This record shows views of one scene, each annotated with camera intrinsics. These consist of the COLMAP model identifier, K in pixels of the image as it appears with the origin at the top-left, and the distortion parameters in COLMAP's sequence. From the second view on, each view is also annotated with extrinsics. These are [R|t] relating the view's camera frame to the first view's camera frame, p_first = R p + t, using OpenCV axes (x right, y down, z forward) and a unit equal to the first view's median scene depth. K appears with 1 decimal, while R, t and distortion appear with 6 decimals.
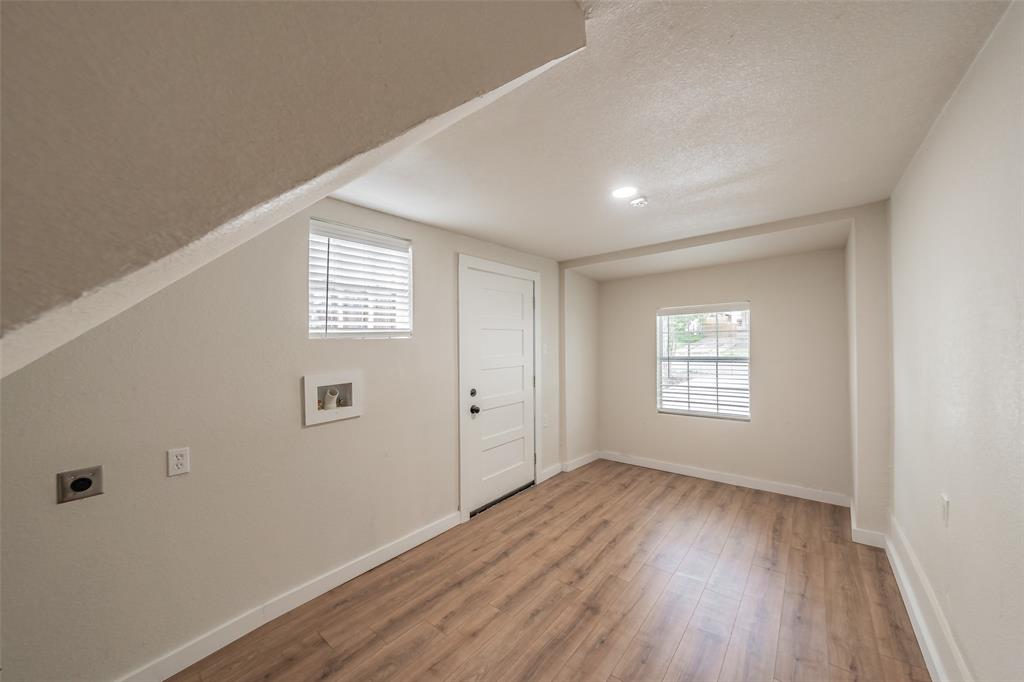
lens RADIAL K [[364.3, 0, 504.0], [0, 364.3, 340.3], [0, 0, 1]] dist [-0.000747, -0.000084]
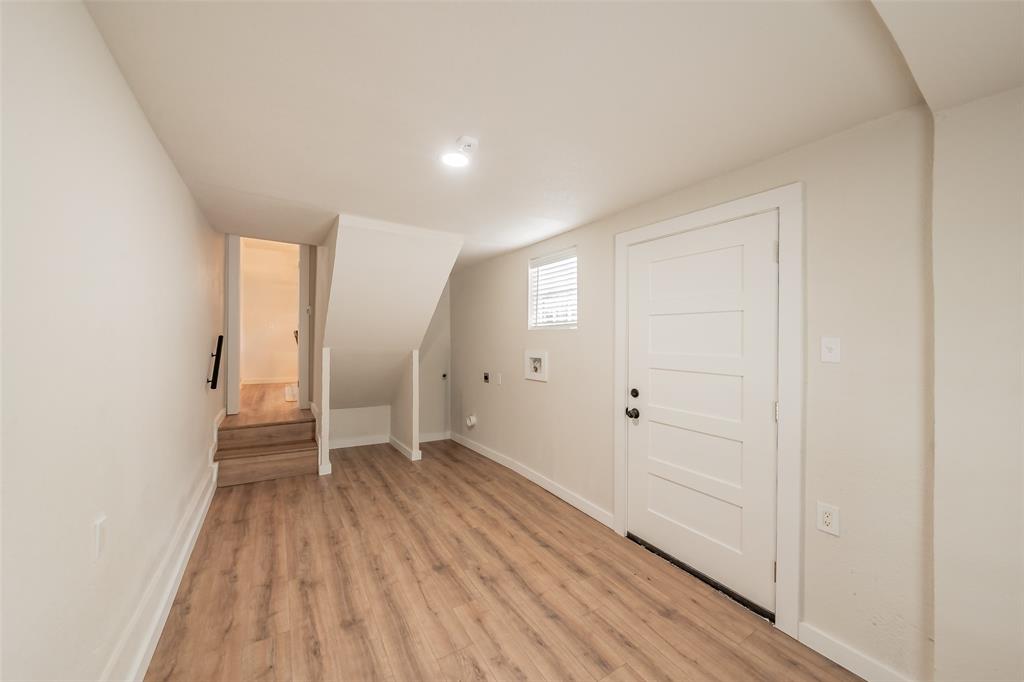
lens RADIAL K [[364.3, 0, 510.0], [0, 364.3, 333.9], [0, 0, 1]] dist [-0.000747, -0.000084]
pose [[-0.293674, 0.002189, -0.955903, 1.030738], [-0.004000, 0.999986, 0.003519, 0.009470], [0.955897, 0.004857, -0.293661, 1.262309]]
